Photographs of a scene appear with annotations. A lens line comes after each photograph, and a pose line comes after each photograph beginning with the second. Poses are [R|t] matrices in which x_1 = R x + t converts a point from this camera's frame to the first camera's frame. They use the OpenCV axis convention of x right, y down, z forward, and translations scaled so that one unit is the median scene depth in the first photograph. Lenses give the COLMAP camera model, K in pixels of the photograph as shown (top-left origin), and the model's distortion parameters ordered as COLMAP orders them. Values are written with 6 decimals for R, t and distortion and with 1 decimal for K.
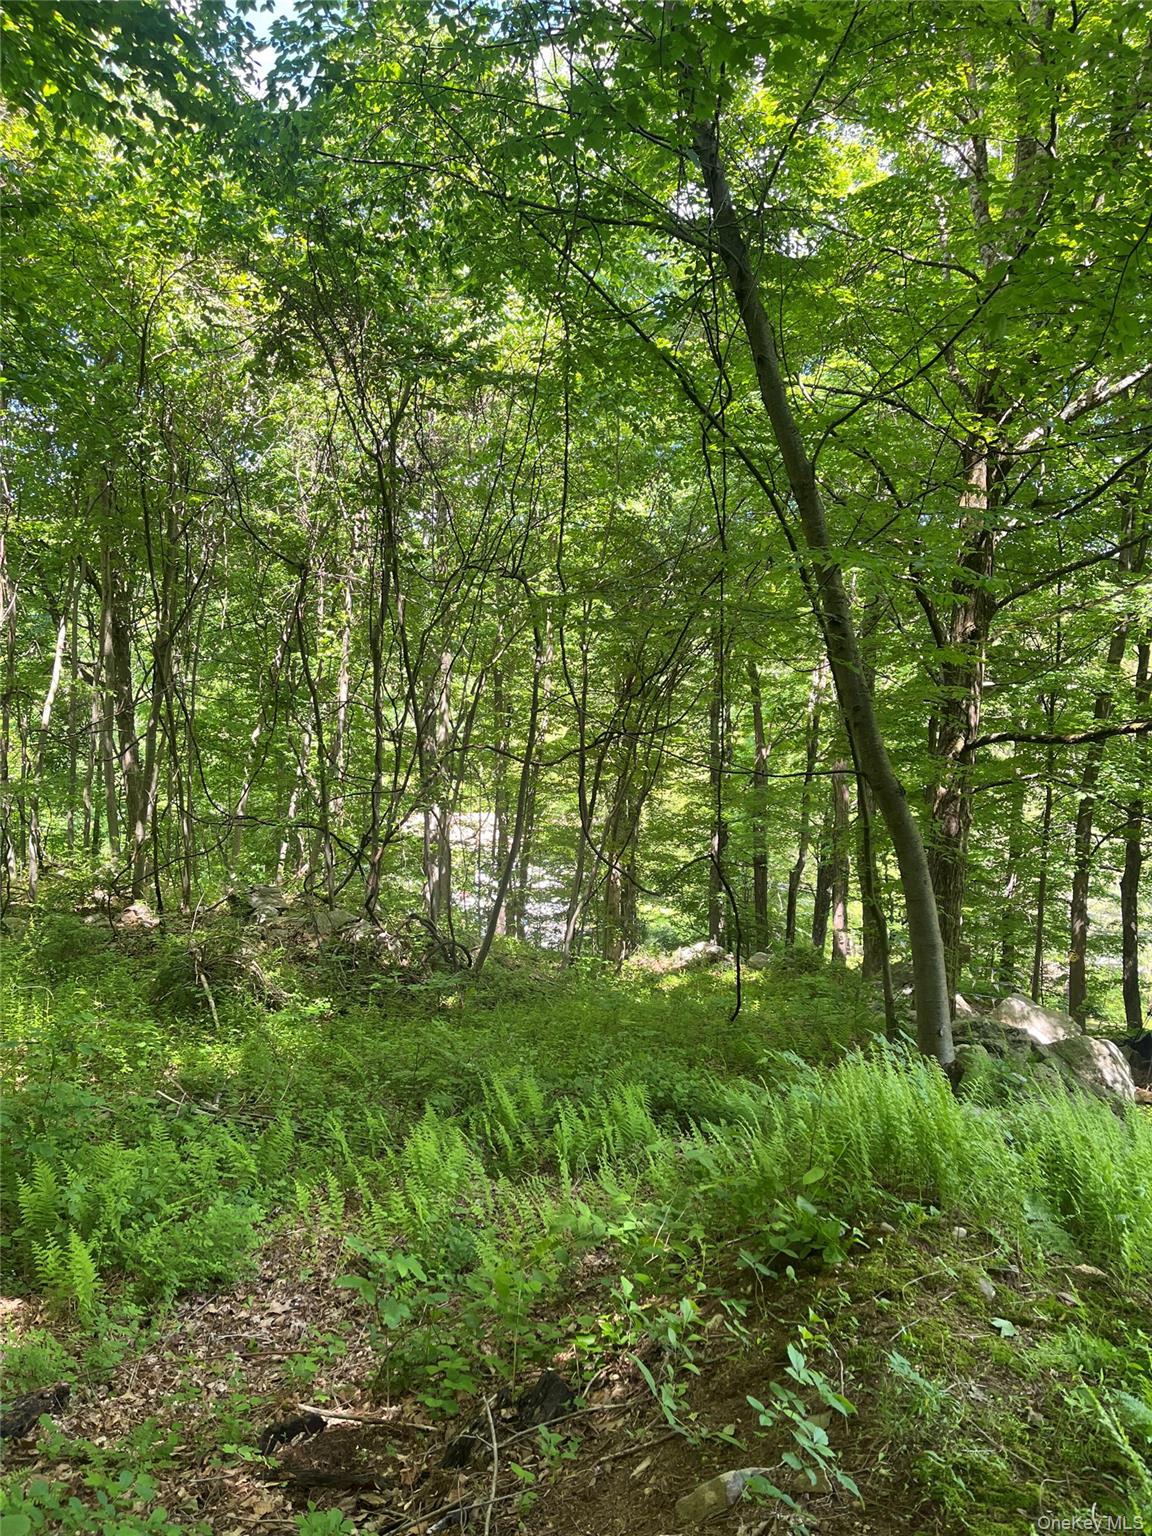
lens RADIAL K [[1159.2, 0, 579.1], [0, 1159.2, 765.2], [0, 0, 1]] dist [0.070787, -0.095447]
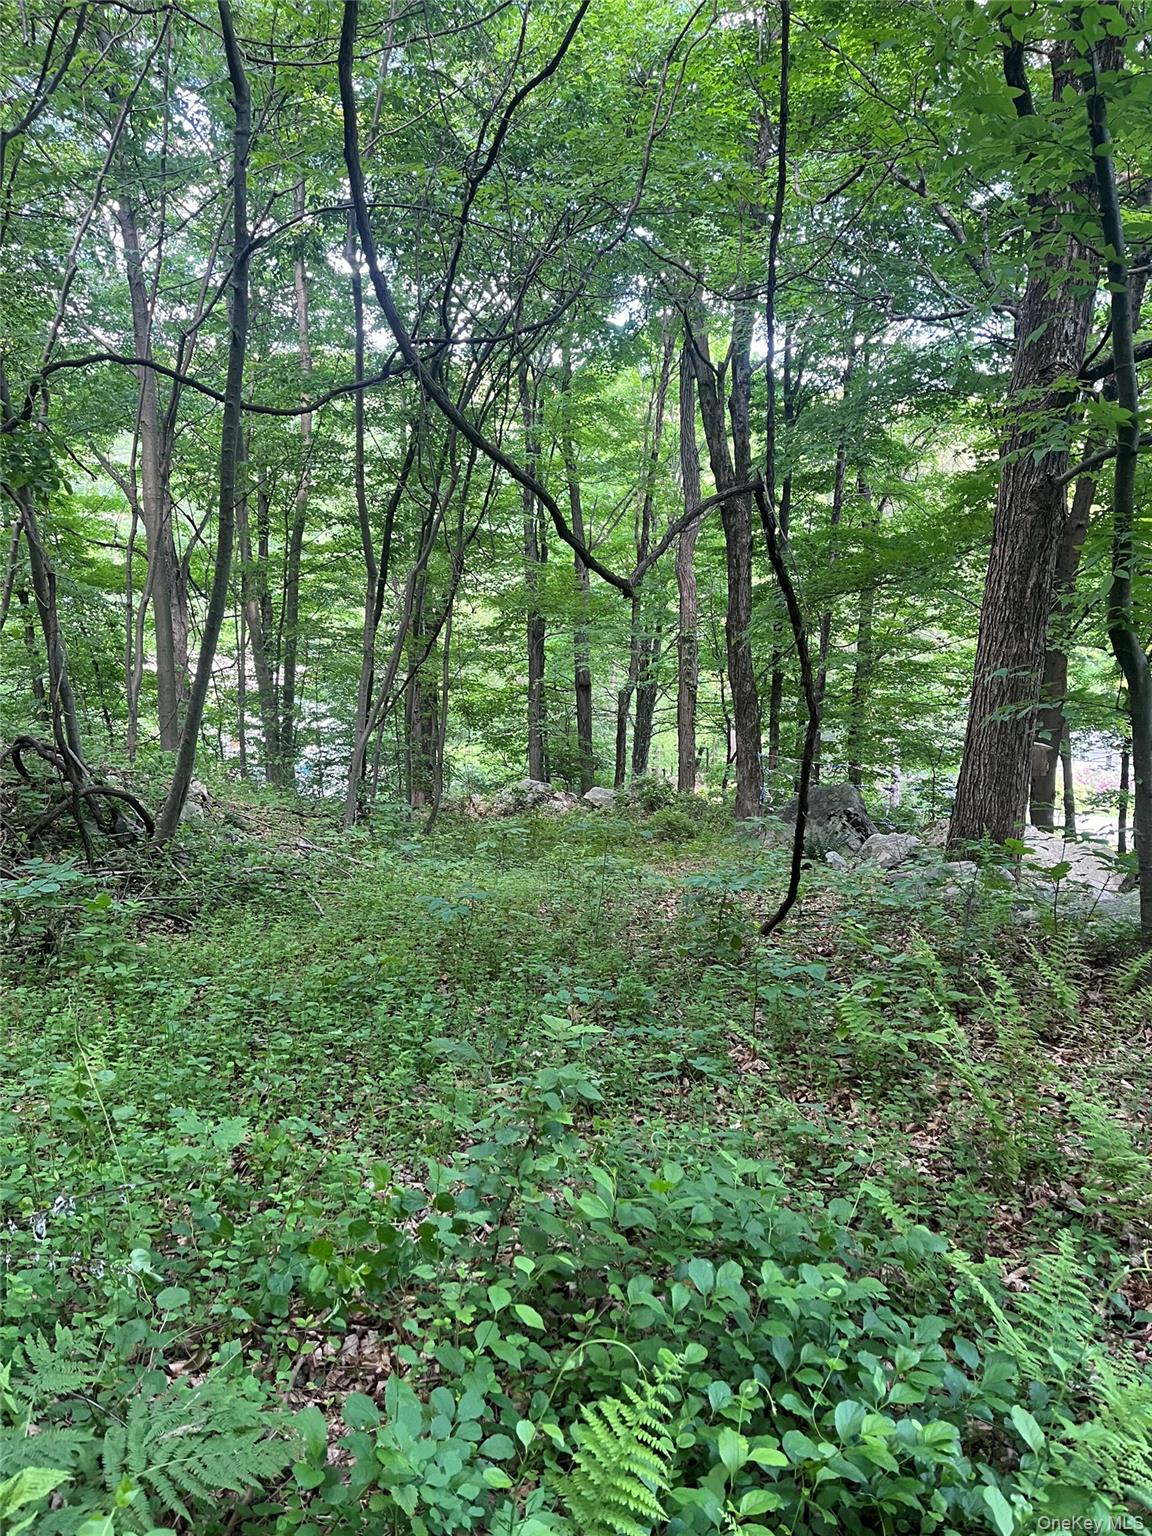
lens RADIAL K [[1159.2, 0, 579.7], [0, 1159.2, 772.9], [0, 0, 1]] dist [0.070787, -0.095447]
pose [[0.983122, -0.051215, 0.175634, 0.000090], [0.026346, 0.989644, 0.141106, 0.027312], [-0.181042, -0.134098, 0.974290, 0.162341]]
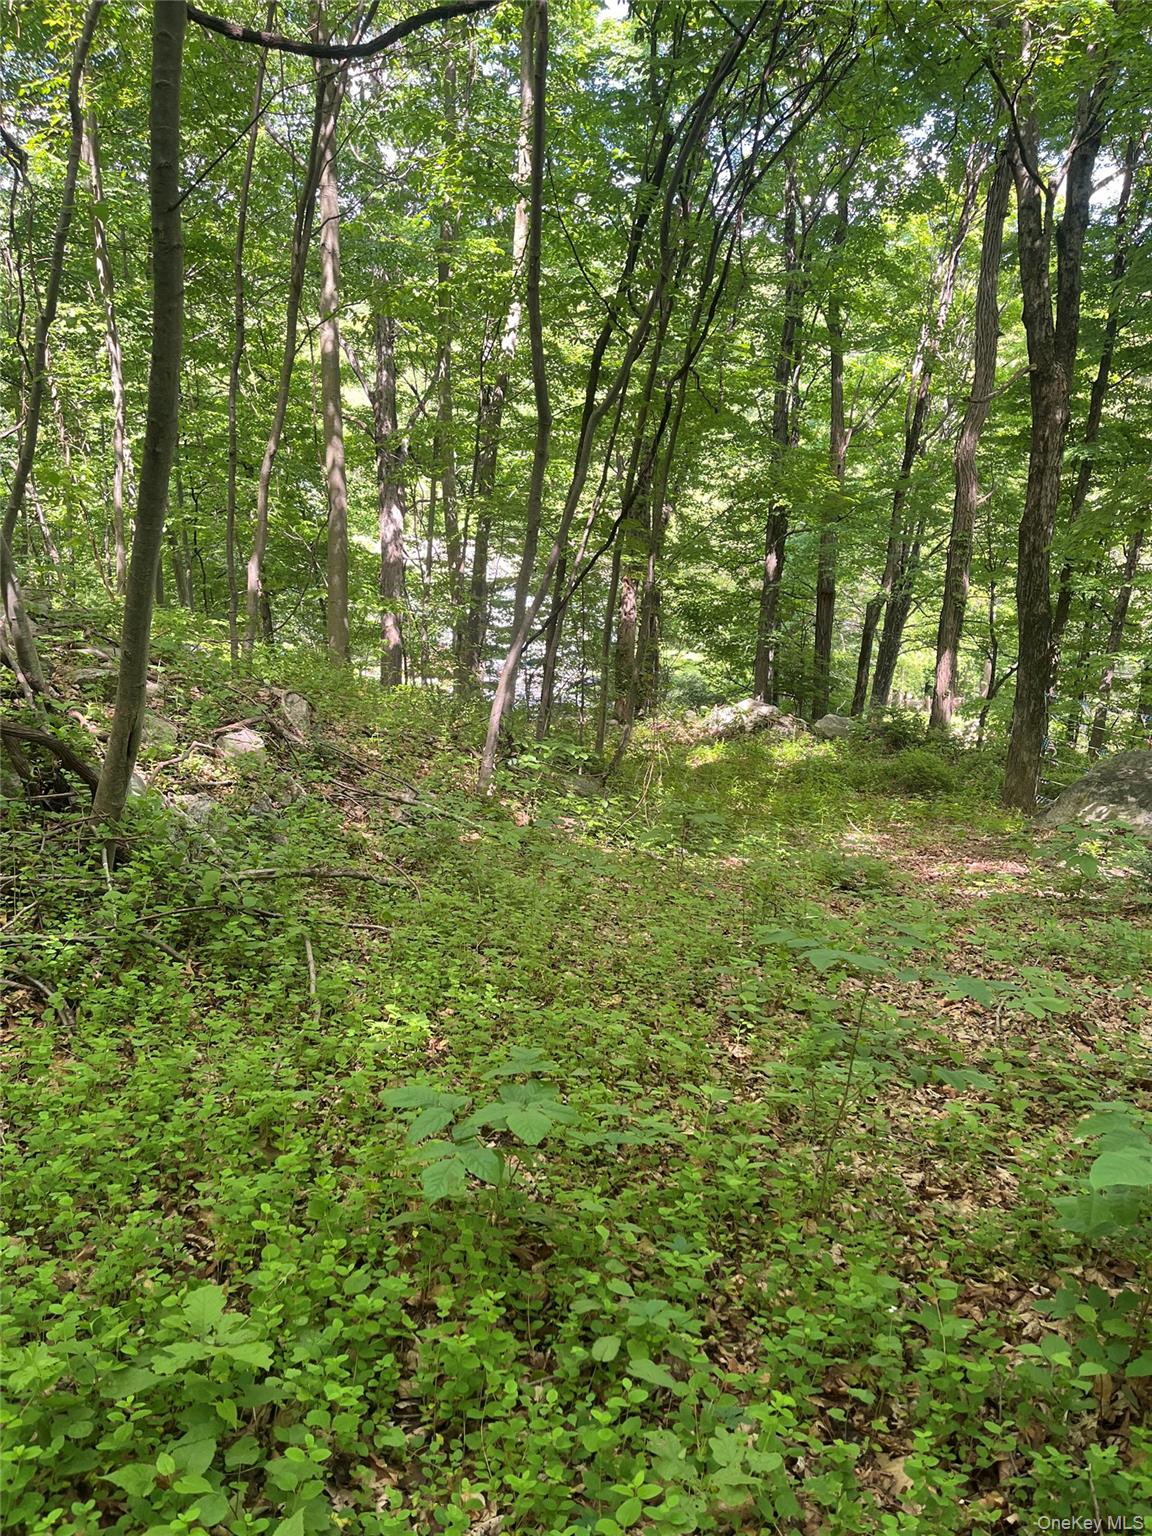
lens RADIAL K [[1159.2, 0, 576.1], [0, 1159.2, 777.6], [0, 0, 1]] dist [0.070787, -0.095447]
pose [[0.999504, 0.023648, -0.020796, 0.013600], [-0.018314, 0.973713, 0.227039, 0.032343], [0.025618, -0.226546, 0.973664, 0.241590]]
